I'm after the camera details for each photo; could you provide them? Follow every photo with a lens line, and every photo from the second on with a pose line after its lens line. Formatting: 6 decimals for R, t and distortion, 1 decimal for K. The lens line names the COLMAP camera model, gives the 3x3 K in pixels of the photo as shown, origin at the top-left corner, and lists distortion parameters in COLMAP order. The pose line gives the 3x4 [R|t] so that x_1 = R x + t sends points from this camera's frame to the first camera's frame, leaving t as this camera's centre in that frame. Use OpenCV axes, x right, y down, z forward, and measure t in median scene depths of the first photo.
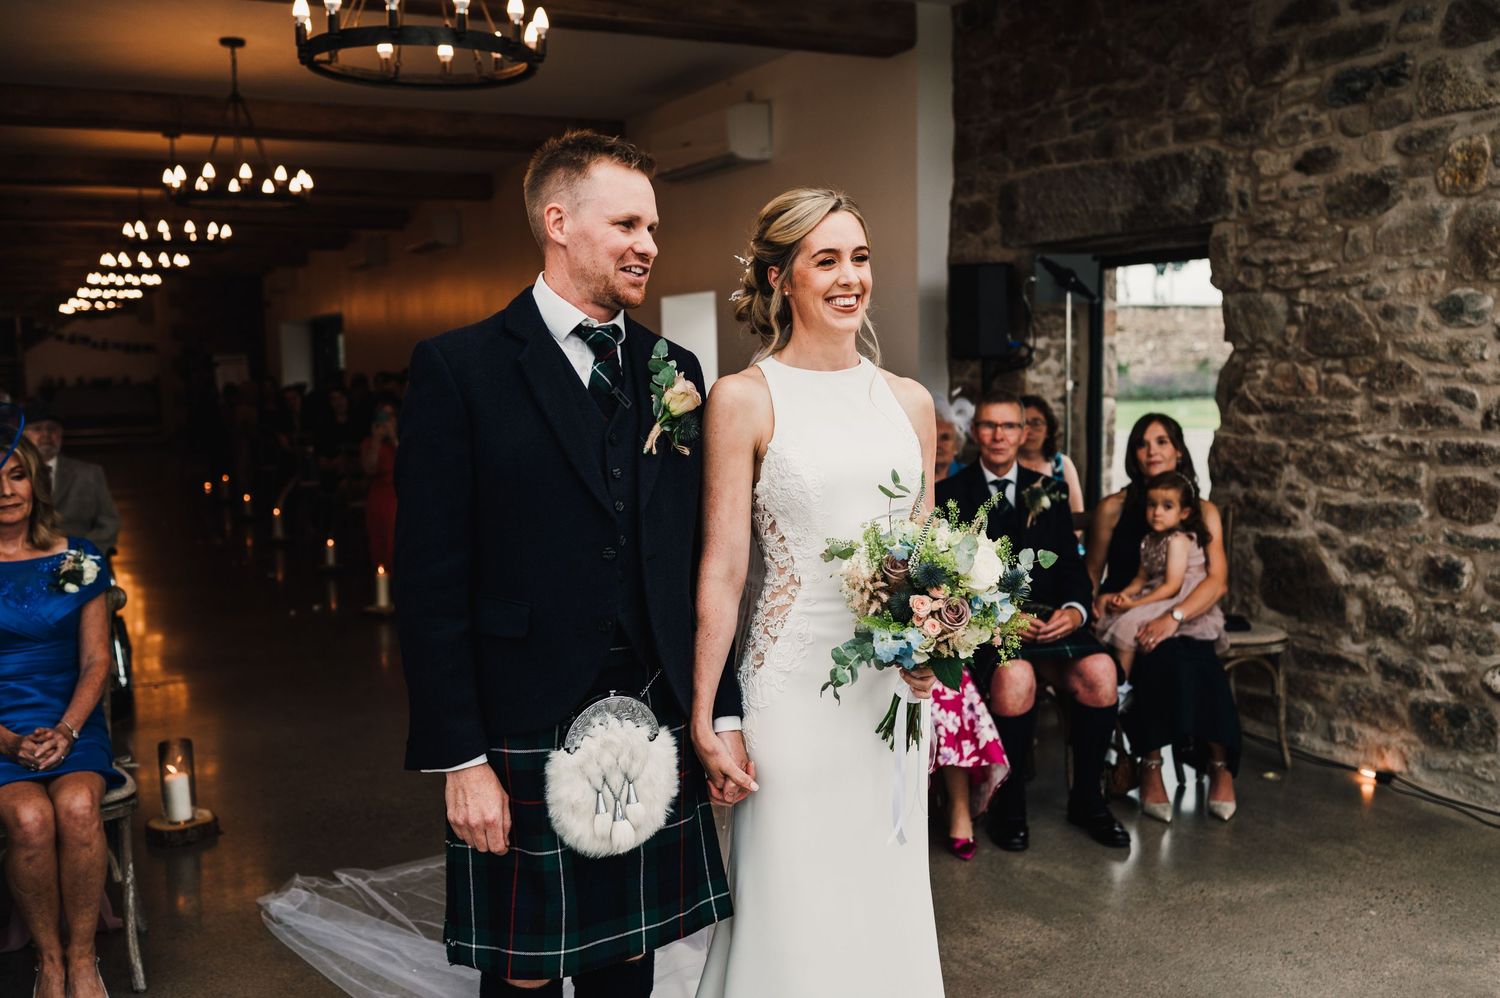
lens RADIAL K [[1446.3, 0, 578.2], [0, 1446.3, 524.8], [0, 0, 1]] dist [-0.011492, 0.018607]
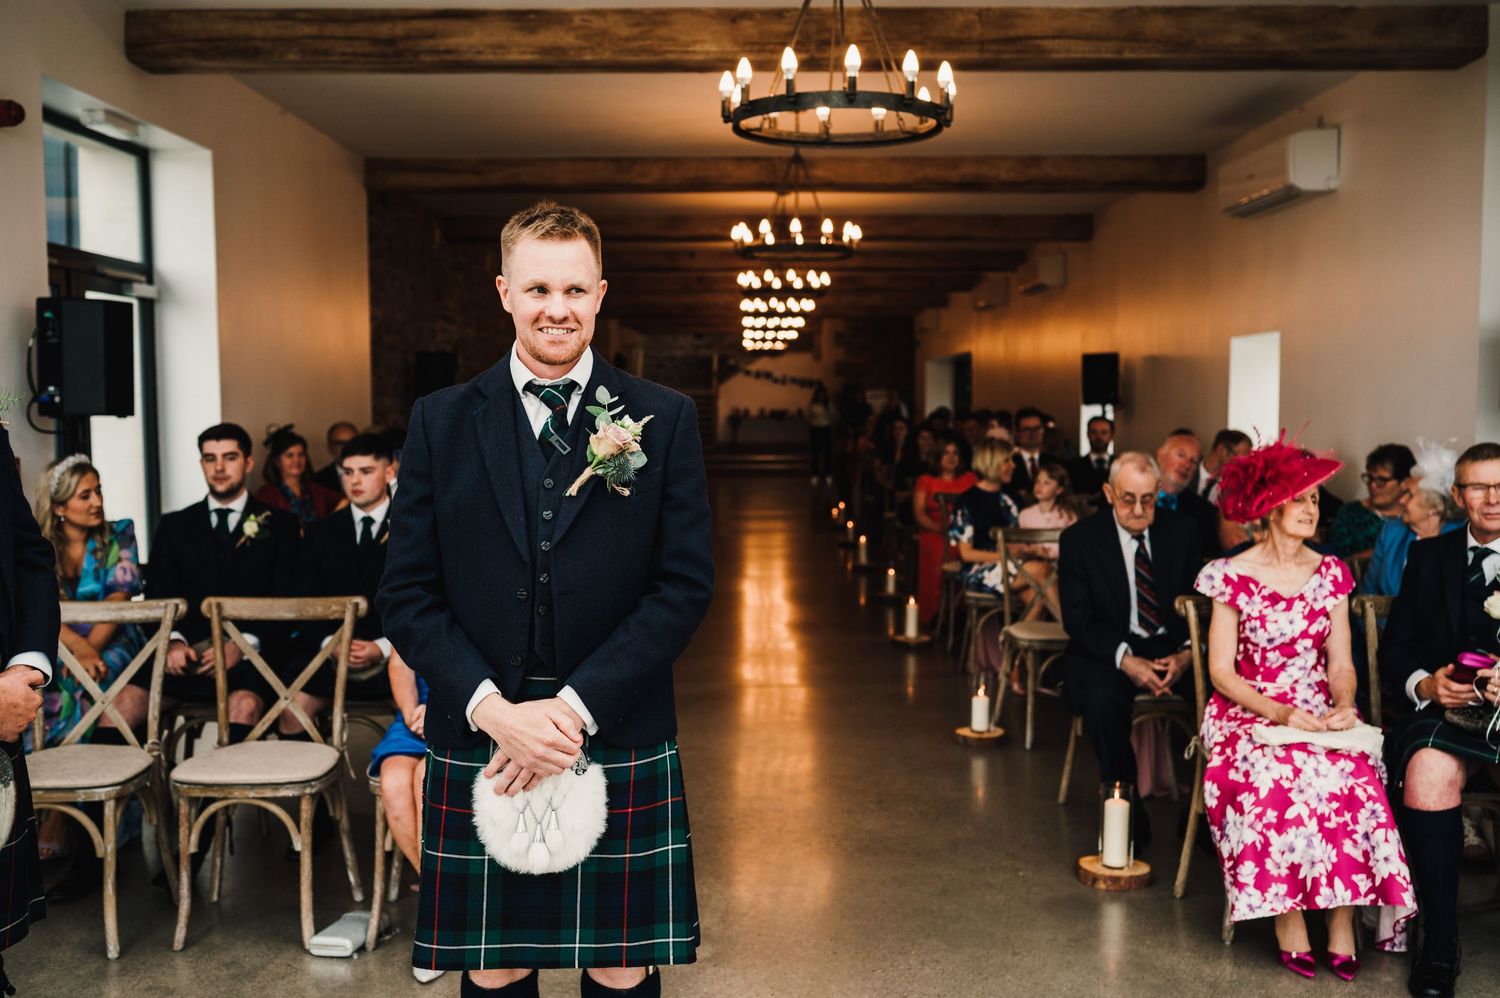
lens RADIAL K [[1408.9, 0, 750.0], [0, 1408.9, 499.0], [0, 0, 1]] dist [-0.005985, 0.010335]
pose [[0.893807, 0.045672, -0.446120, 0.207888], [-0.062065, 0.997825, -0.022193, -0.012308], [0.444136, 0.047525, 0.894698, 0.041124]]
